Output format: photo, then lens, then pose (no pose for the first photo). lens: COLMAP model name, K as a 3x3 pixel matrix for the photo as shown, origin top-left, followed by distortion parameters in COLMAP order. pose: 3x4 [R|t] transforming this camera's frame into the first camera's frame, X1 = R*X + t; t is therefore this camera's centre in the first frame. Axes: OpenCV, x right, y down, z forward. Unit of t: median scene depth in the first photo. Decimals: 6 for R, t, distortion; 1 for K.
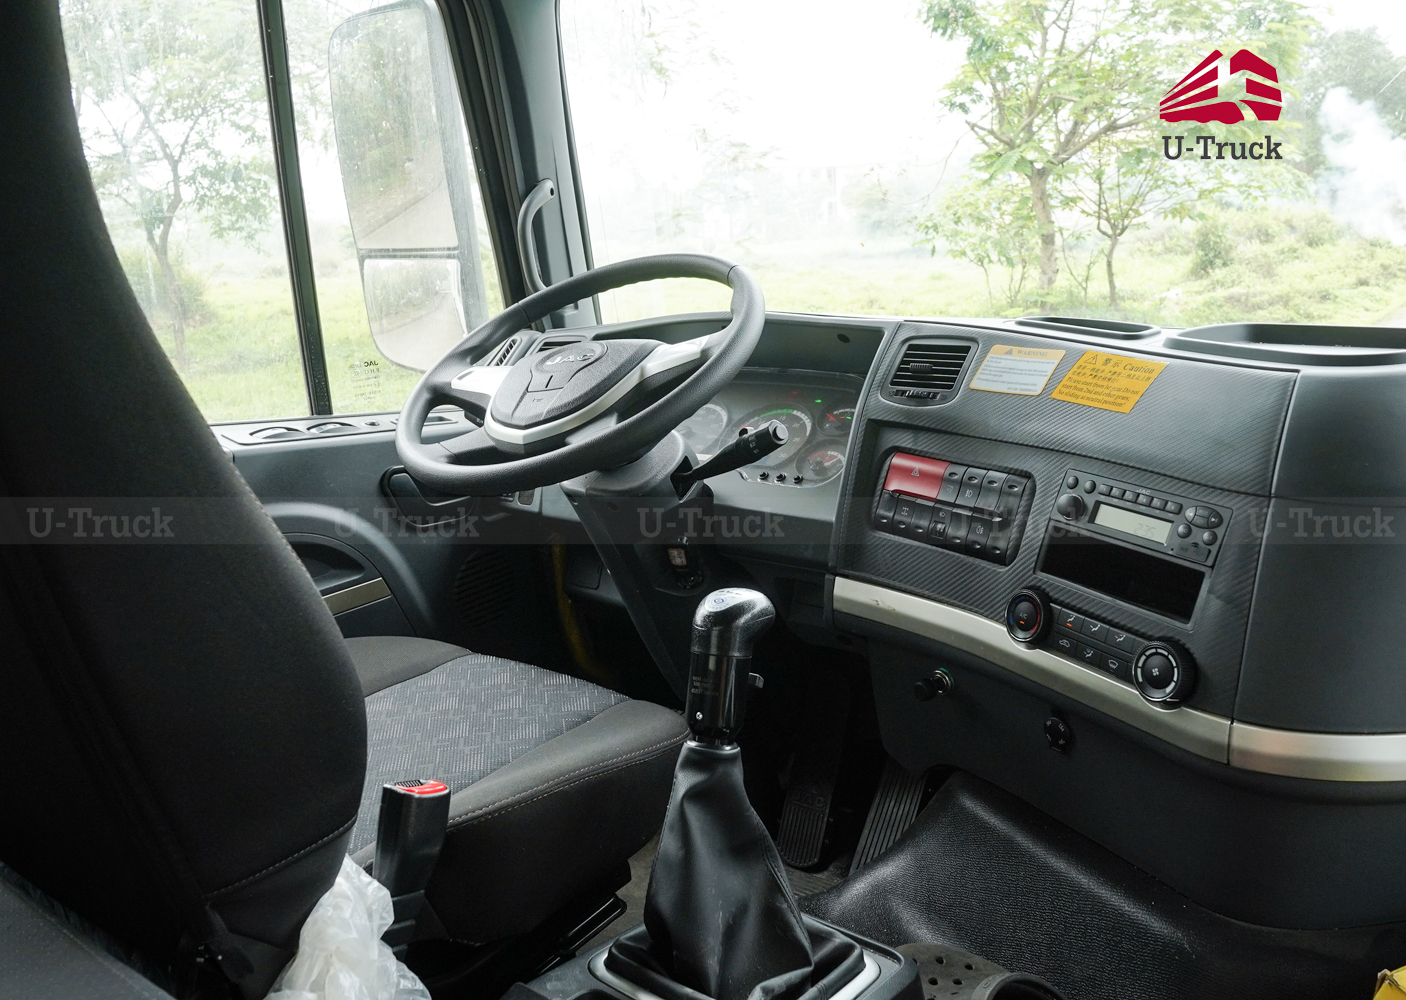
lens RADIAL K [[1119.0, 0, 701.0], [0, 1119.0, 496.9], [0, 0, 1]] dist [-0.015609, 0.008330]
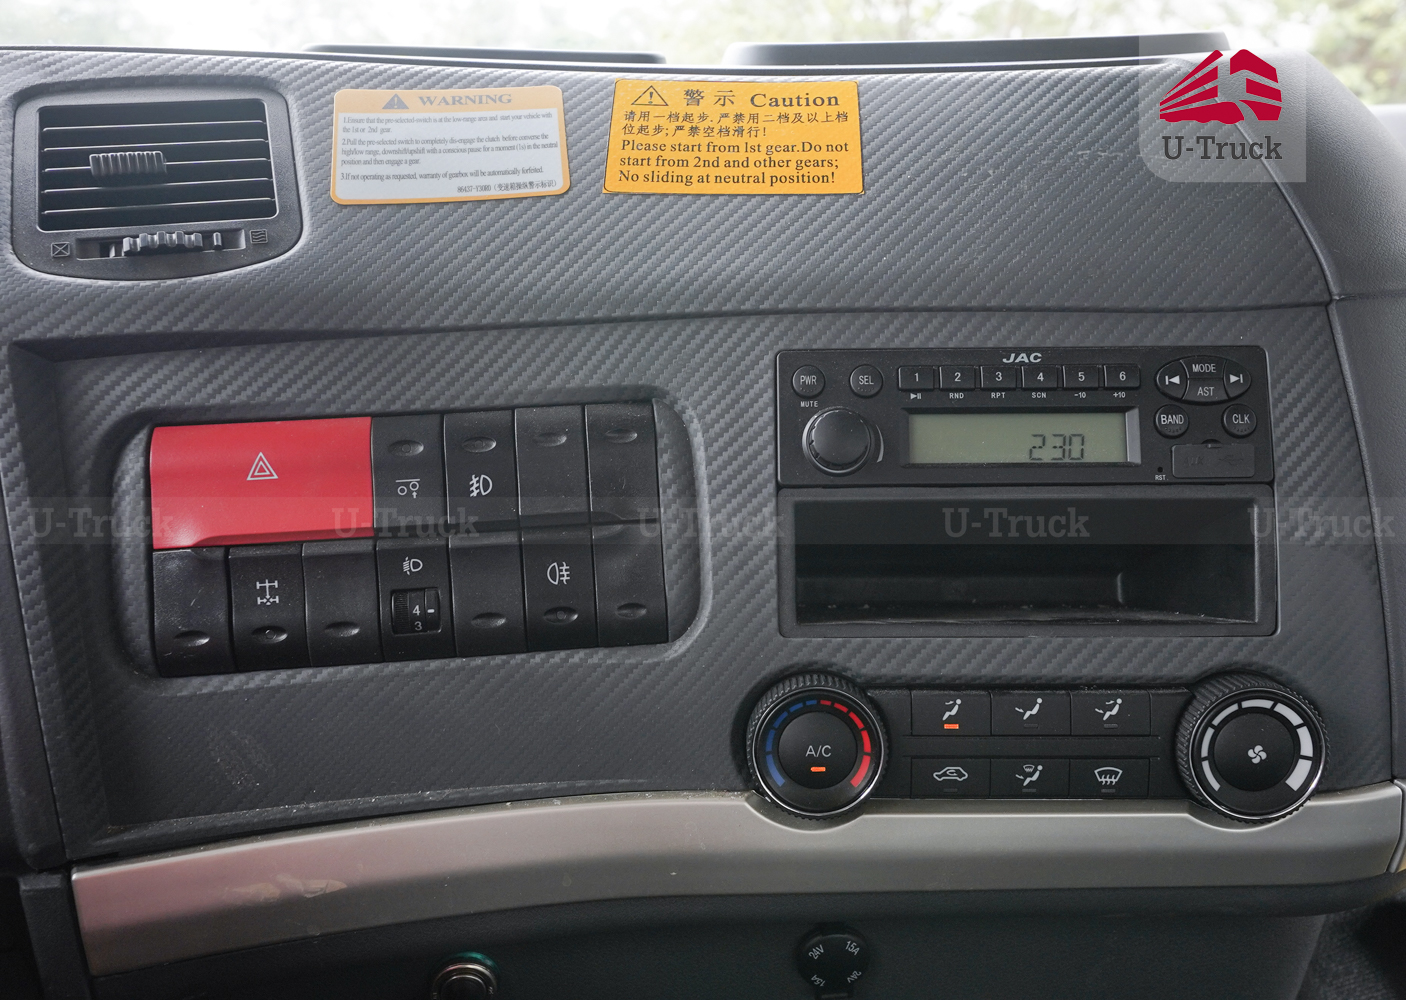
lens RADIAL K [[1119.0, 0, 702.5], [0, 1119.0, 502.7], [0, 0, 1]] dist [-0.015609, 0.008330]
pose [[0.498468, -0.254140, 0.828820, -0.031644], [0.220216, 0.961824, 0.162481, -0.066210], [-0.838472, 0.101528, 0.535404, 1.249417]]
